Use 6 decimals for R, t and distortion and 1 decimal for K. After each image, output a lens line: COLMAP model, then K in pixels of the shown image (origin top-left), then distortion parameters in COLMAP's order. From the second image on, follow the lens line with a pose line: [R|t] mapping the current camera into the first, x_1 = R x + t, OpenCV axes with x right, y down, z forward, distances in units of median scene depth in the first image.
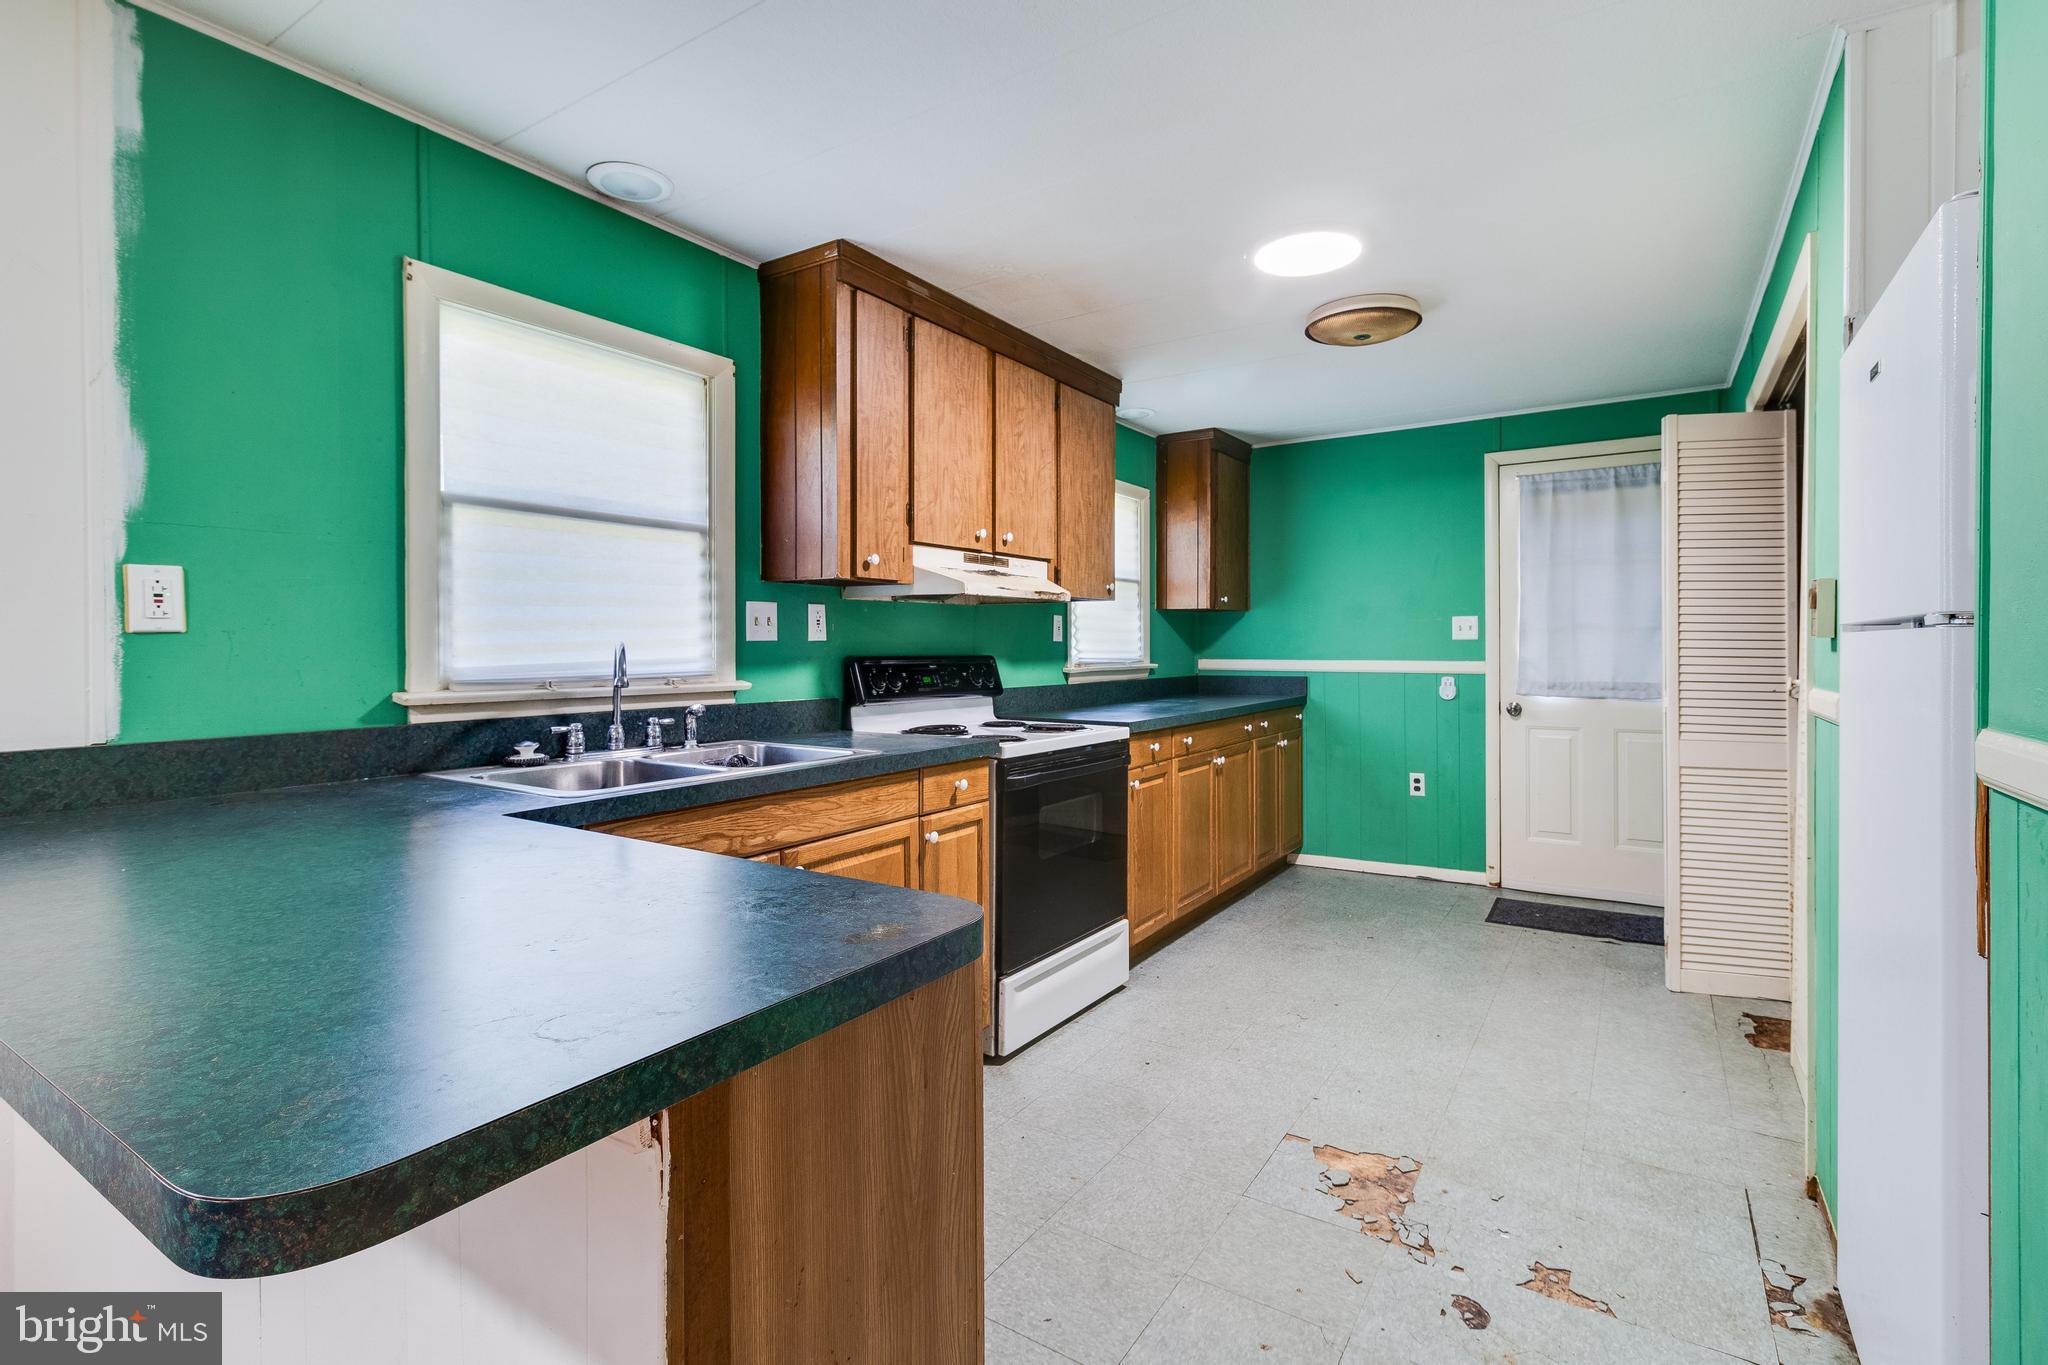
lens RADIAL K [[943.2, 0, 1029.0], [0, 943.2, 652.2], [0, 0, 1]] dist [0.003546, -0.001206]
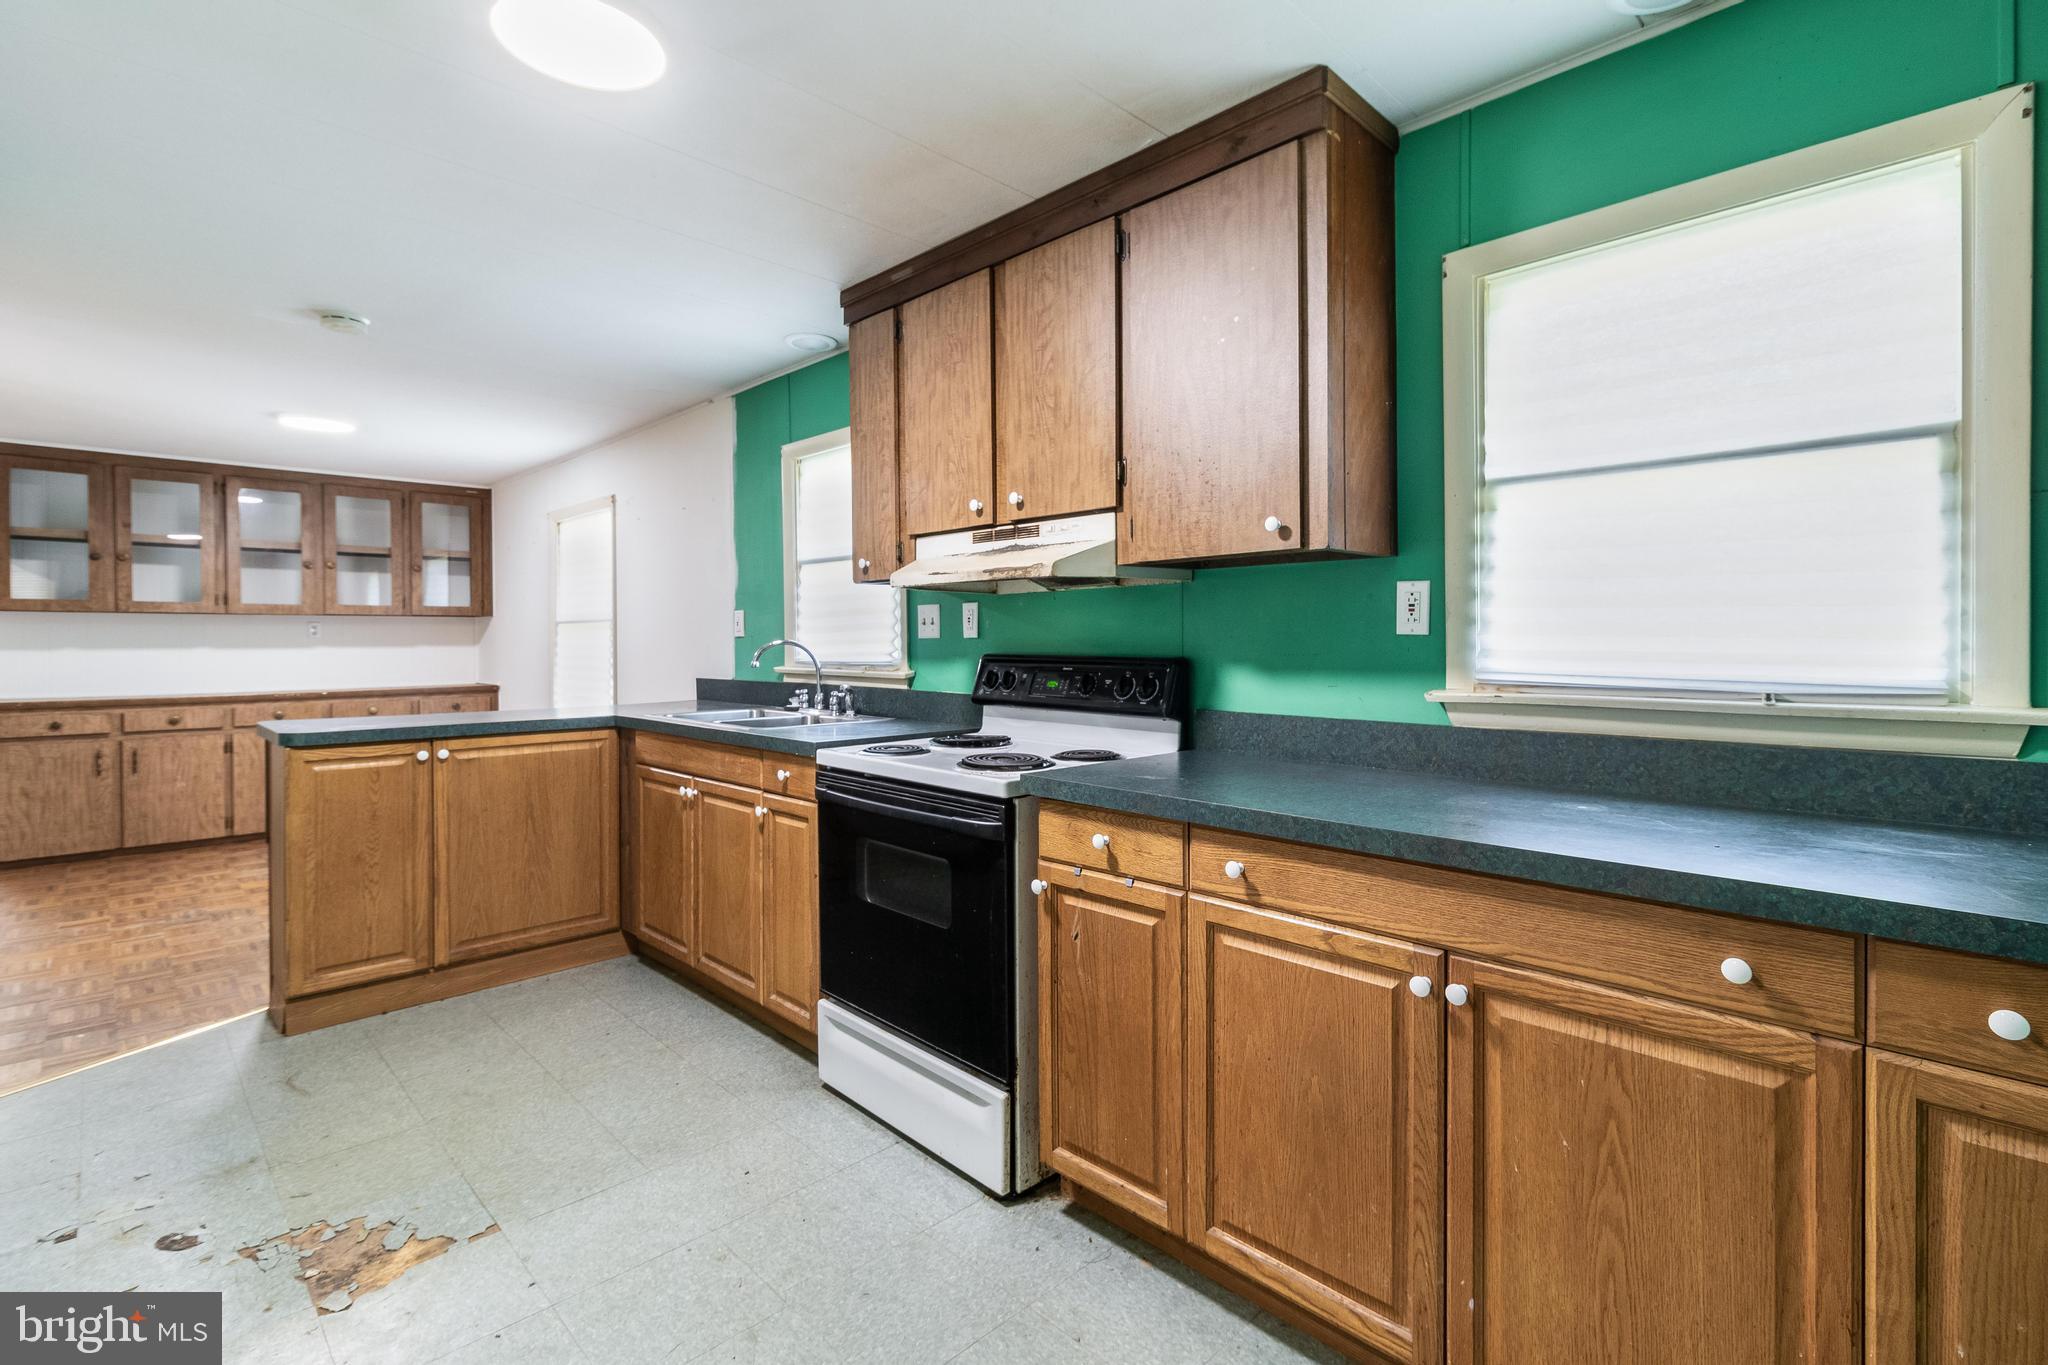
lens RADIAL K [[943.2, 0, 1037.9], [0, 943.2, 652.2], [0, 0, 1]] dist [0.003546, -0.001206]
pose [[-0.207195, 0.016221, -0.978165, 0.708825], [-0.003059, 0.999847, 0.017228, -0.012968], [0.978295, 0.006562, -0.207113, 1.176348]]
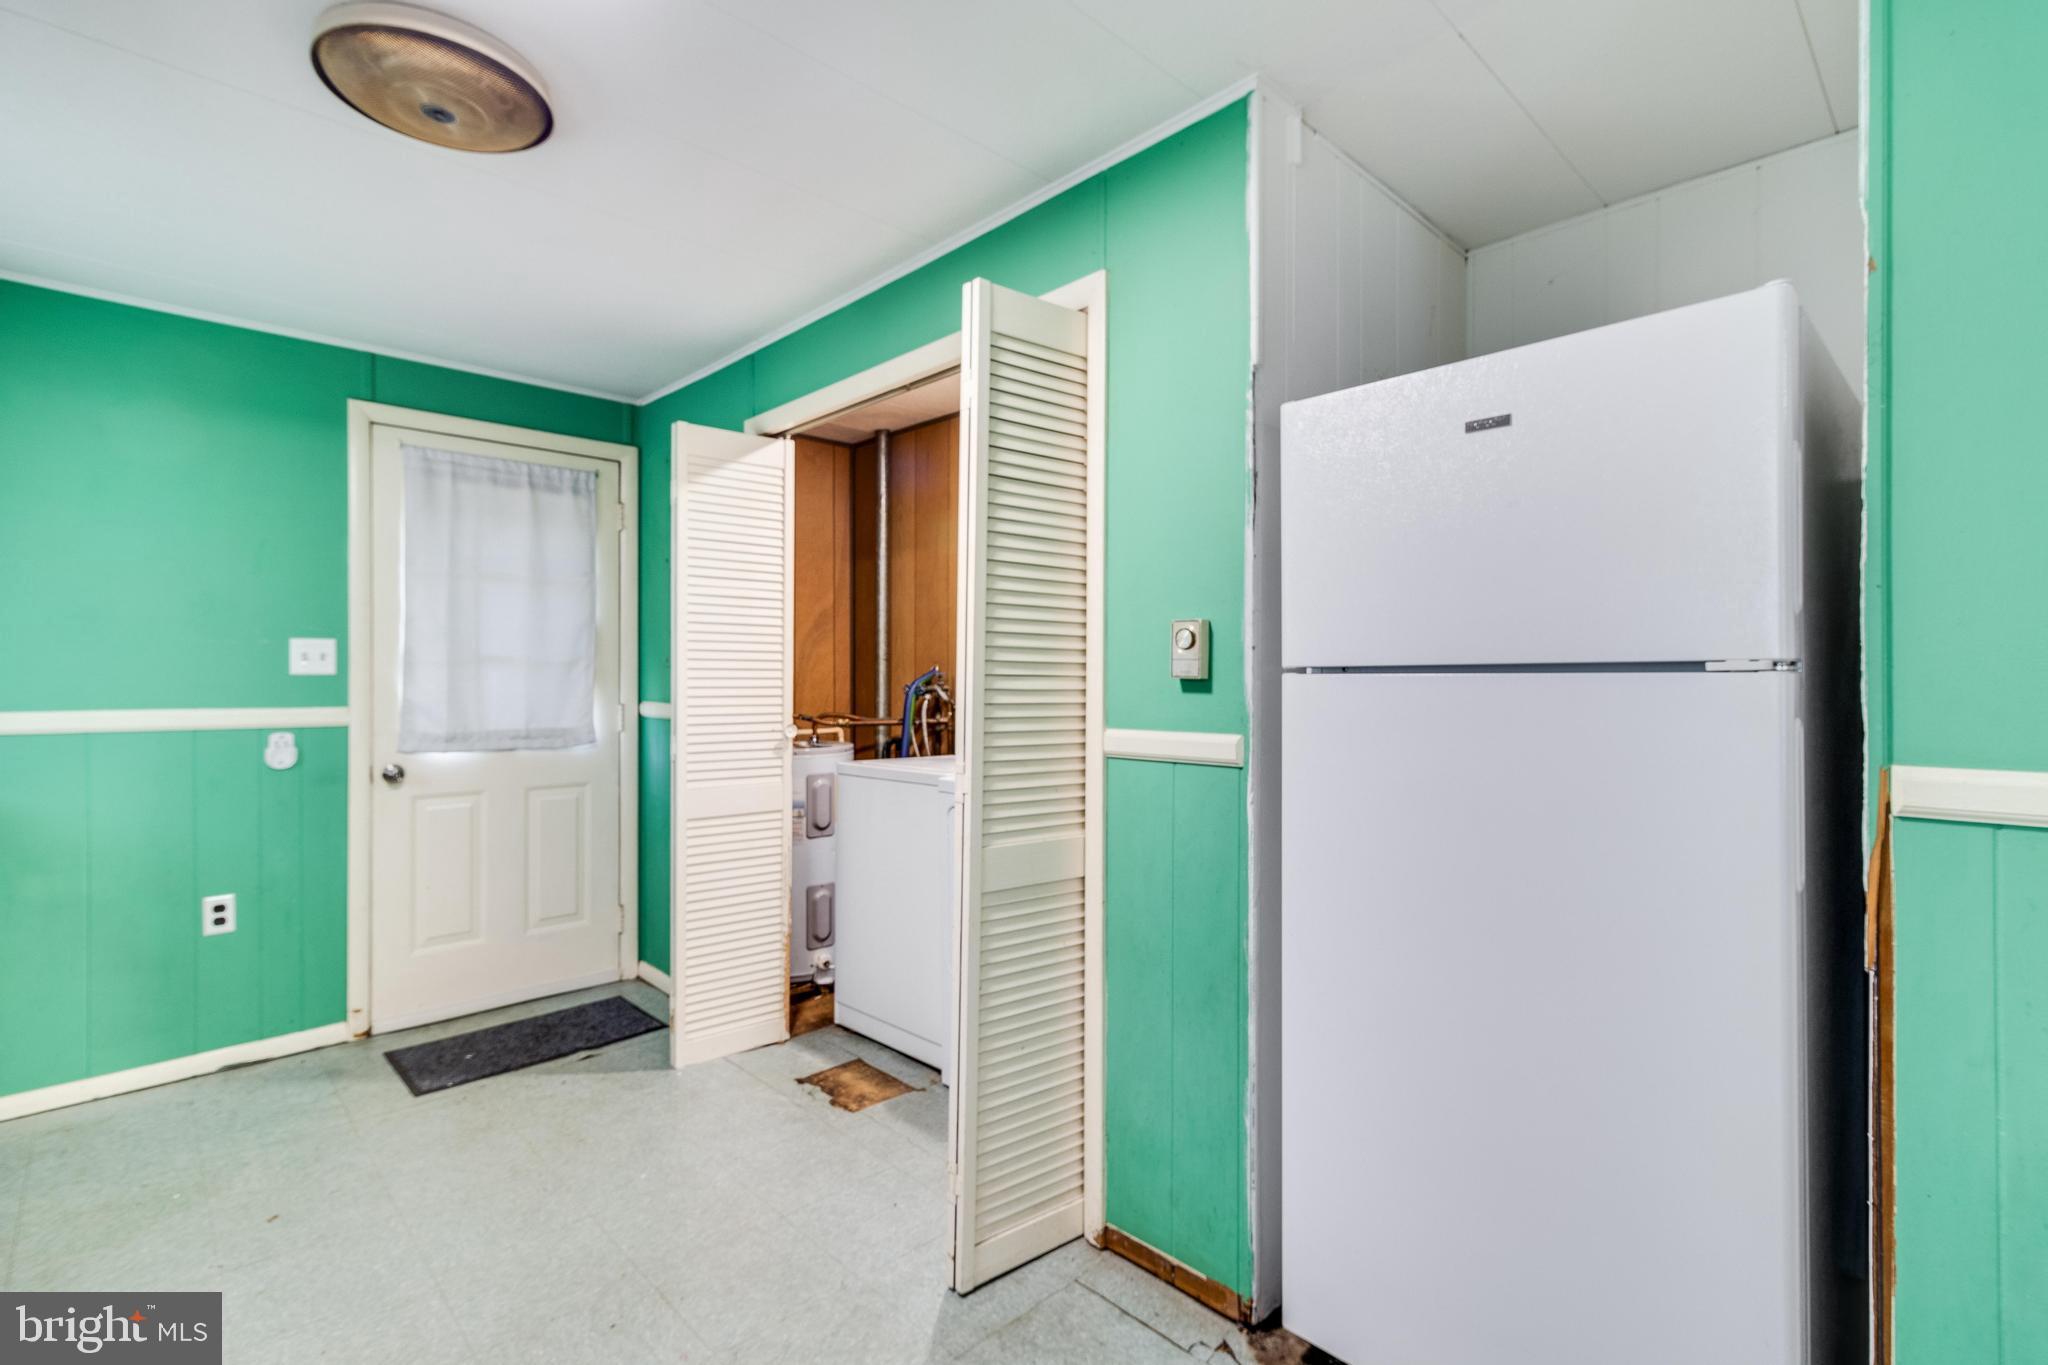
lens RADIAL K [[943.2, 0, 1036.5], [0, 943.2, 677.4], [0, 0, 1]] dist [0.003546, -0.001206]
pose [[0.219152, 0.005990, 0.975672, -0.095588], [0.005002, 0.999961, -0.007263, -0.006089], [-0.975678, 0.006472, 0.219113, 0.536635]]
